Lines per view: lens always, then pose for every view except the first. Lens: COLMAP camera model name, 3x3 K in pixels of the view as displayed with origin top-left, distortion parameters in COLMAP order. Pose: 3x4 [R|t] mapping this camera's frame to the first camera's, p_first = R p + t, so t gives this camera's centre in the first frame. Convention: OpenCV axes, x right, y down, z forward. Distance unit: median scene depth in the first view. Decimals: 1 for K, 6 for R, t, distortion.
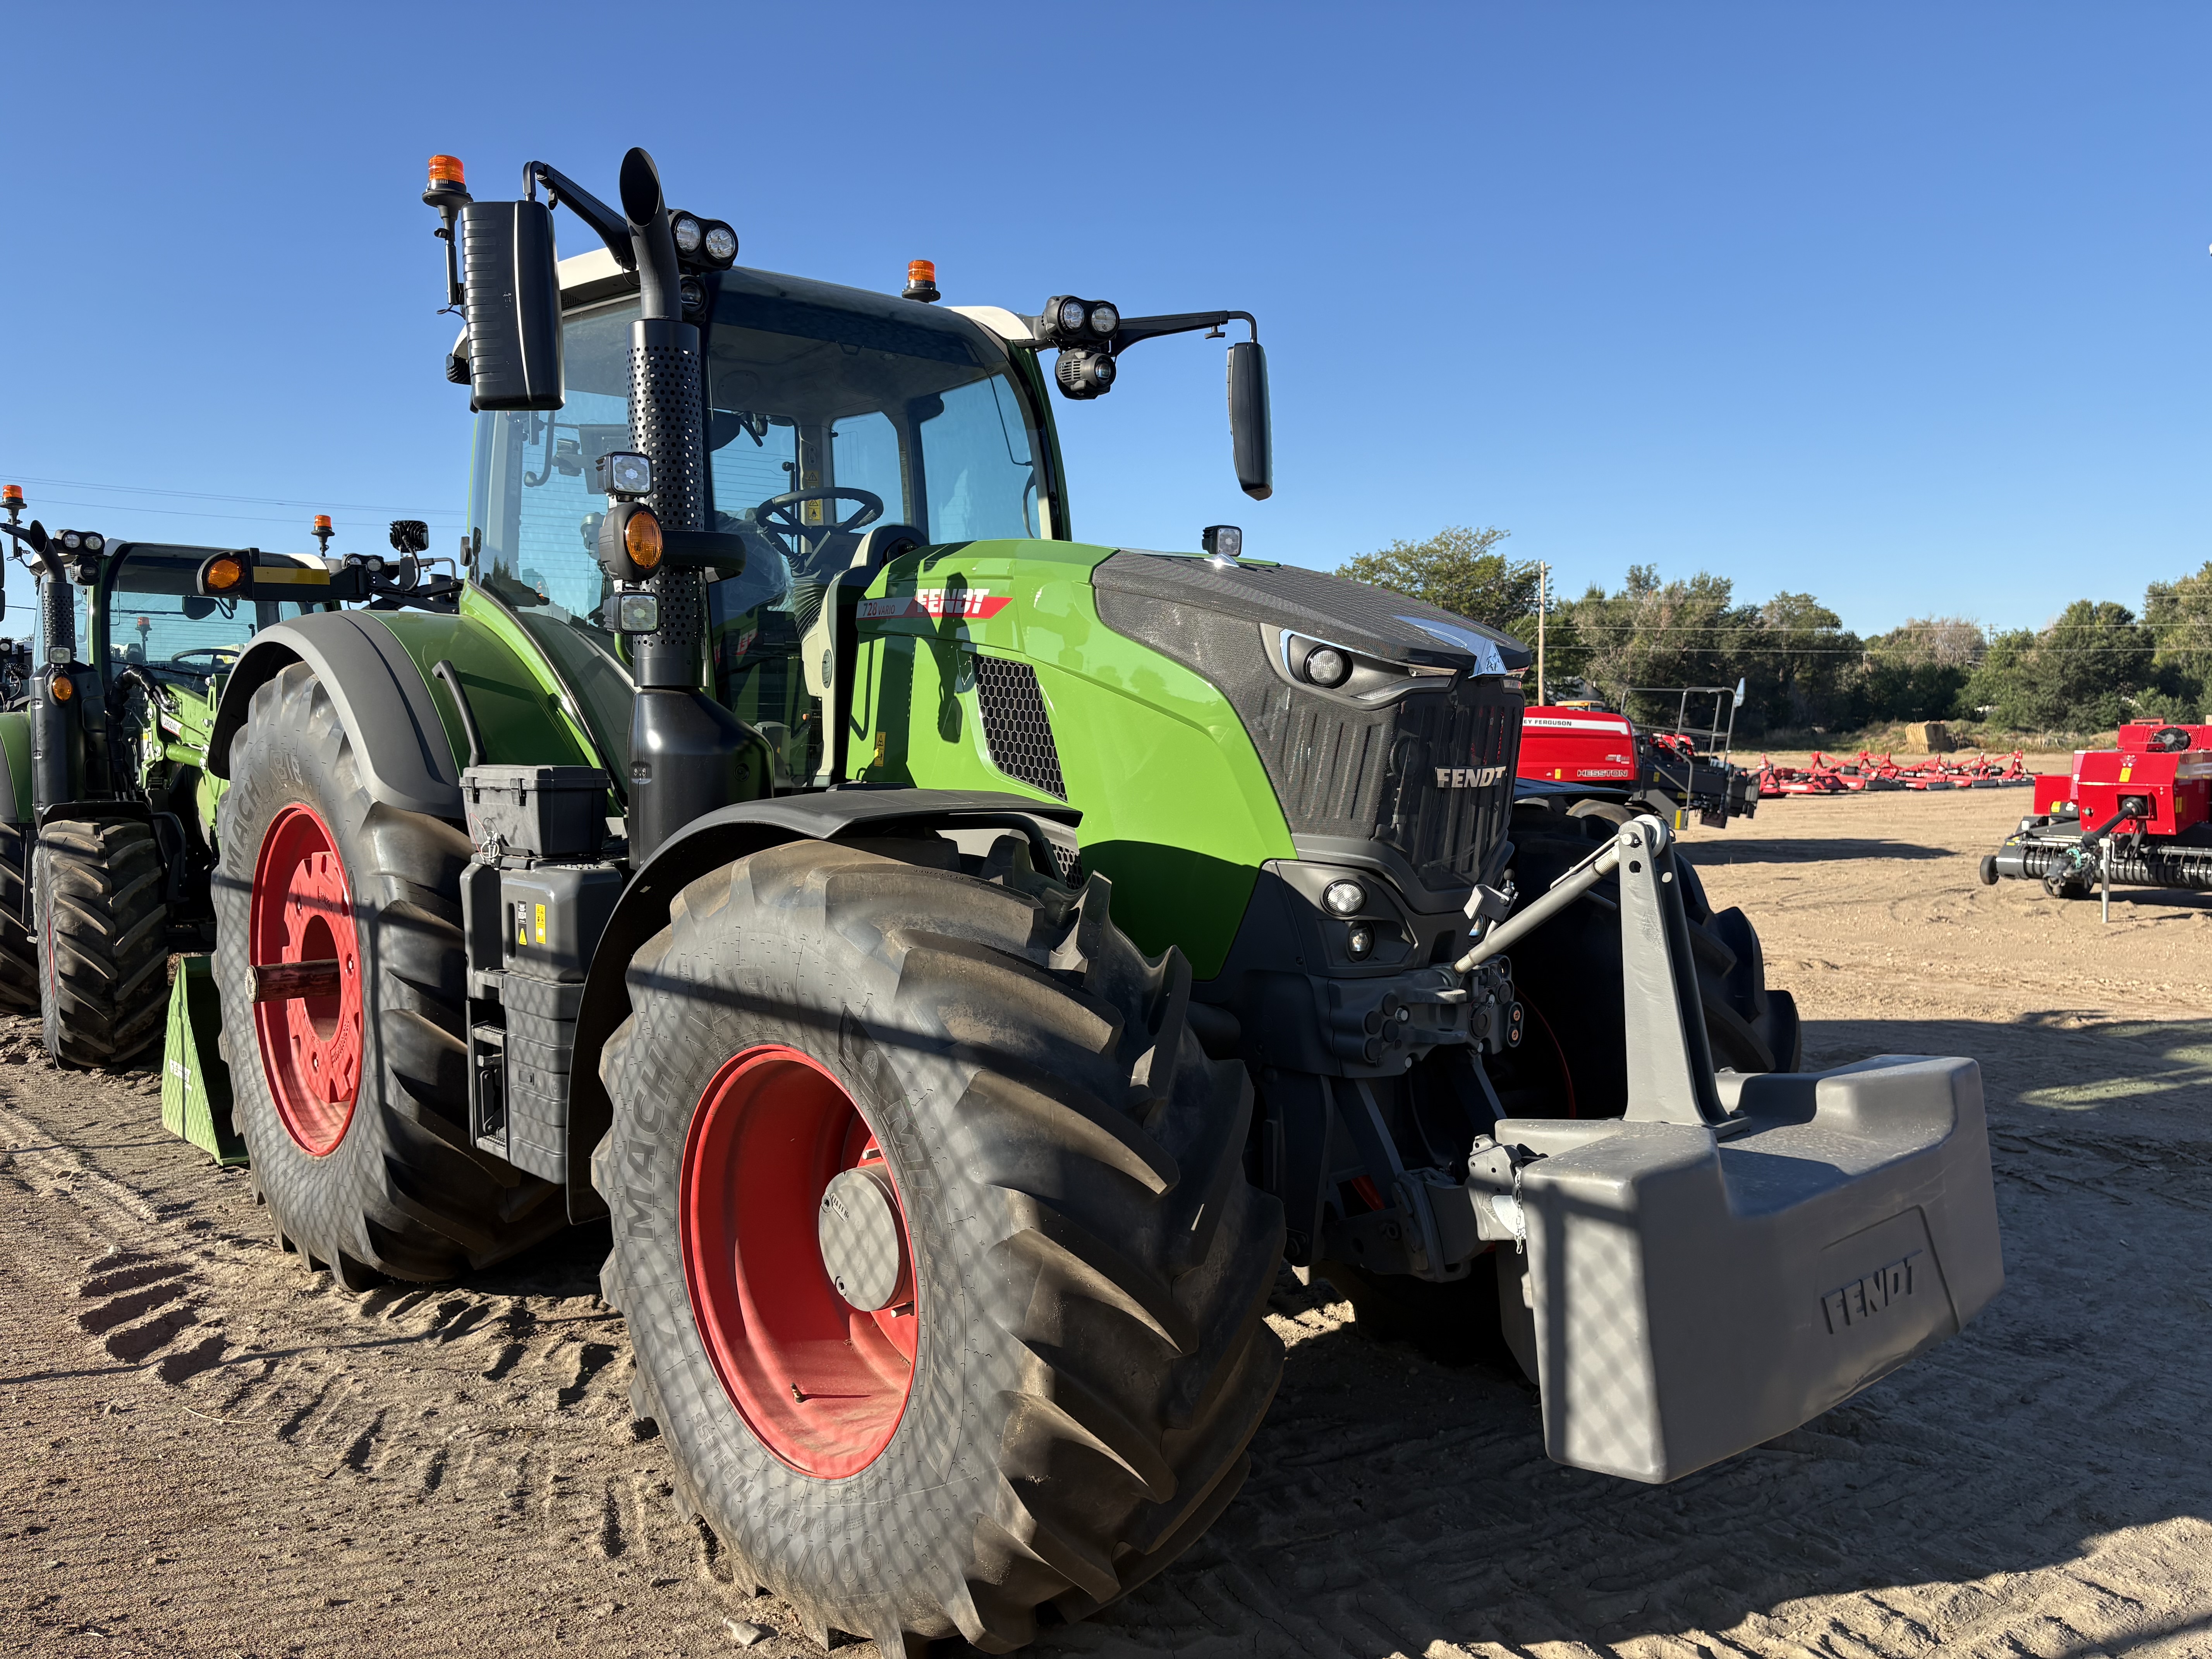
lens RADIAL K [[1683.8, 0, 1109.7], [0, 1683.8, 831.0], [0, 0, 1]] dist [0.000558, 0.017077]
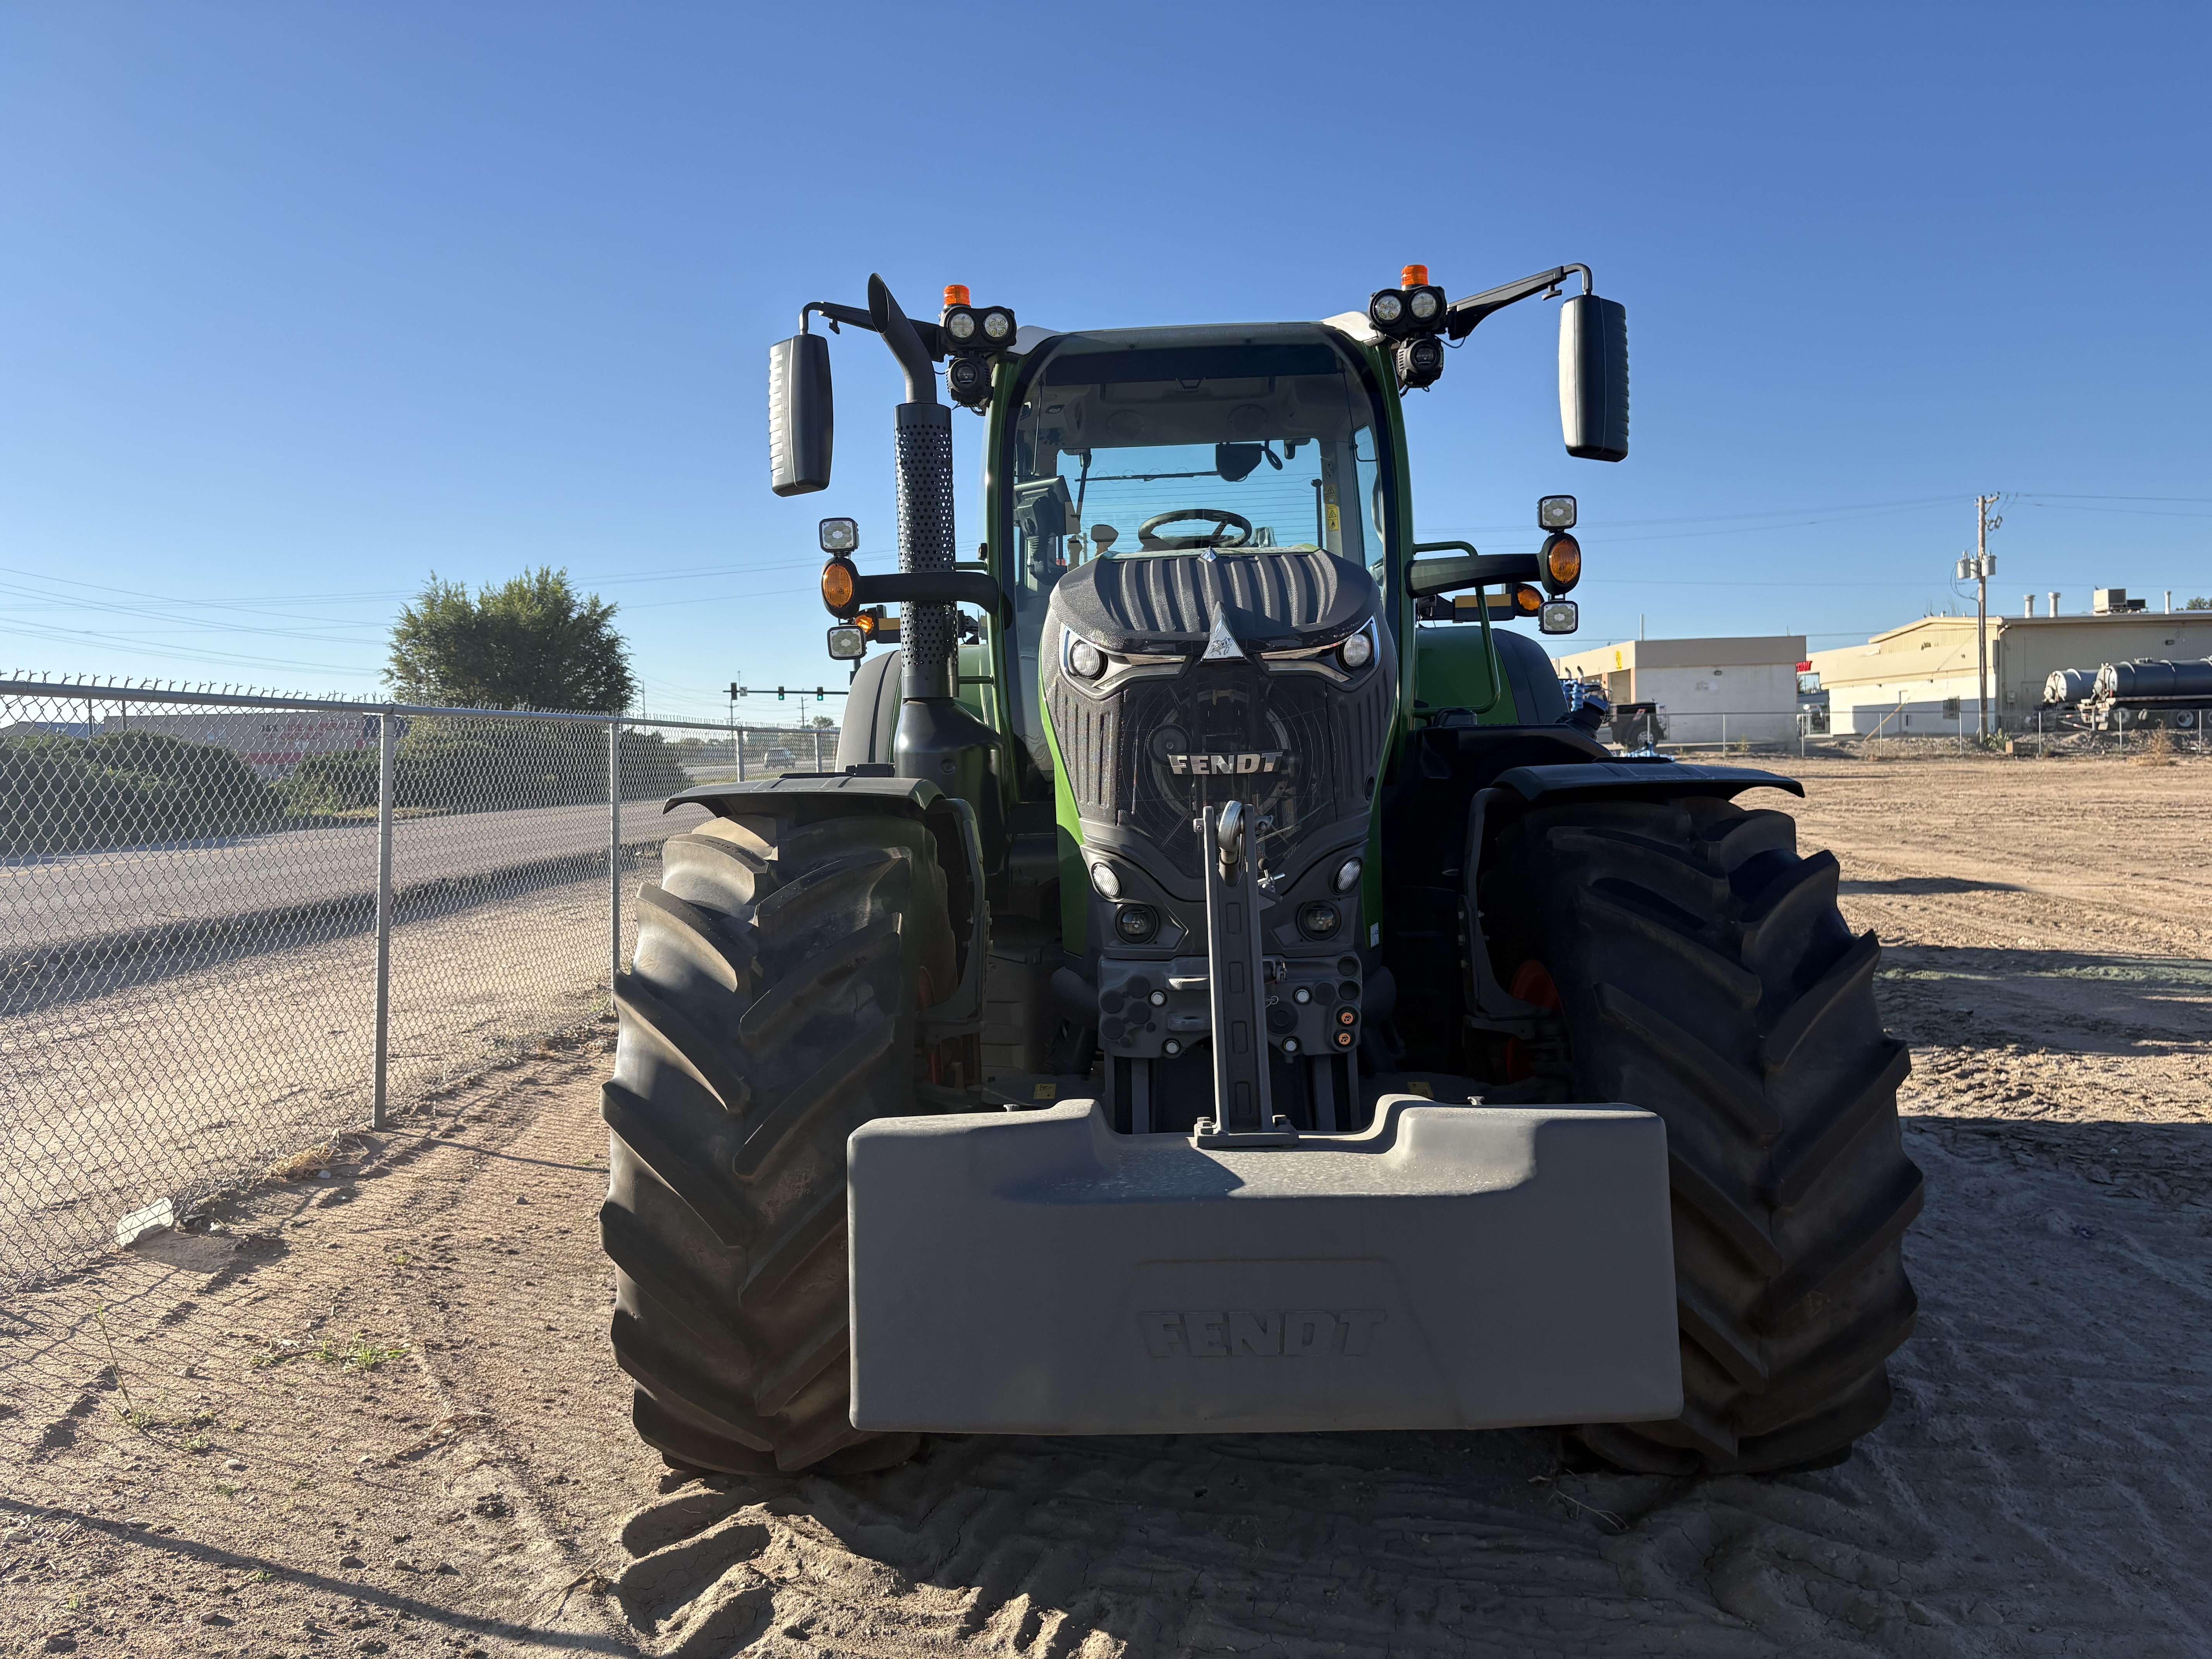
lens RADIAL K [[1683.8, 0, 1111.6], [0, 1683.8, 816.0], [0, 0, 1]] dist [0.000558, 0.017077]
pose [[0.725129, 0.010215, -0.688537, 0.842533], [-0.015128, 0.999885, -0.001099, 0.000602], [0.688447, 0.011213, 0.725200, 0.242556]]
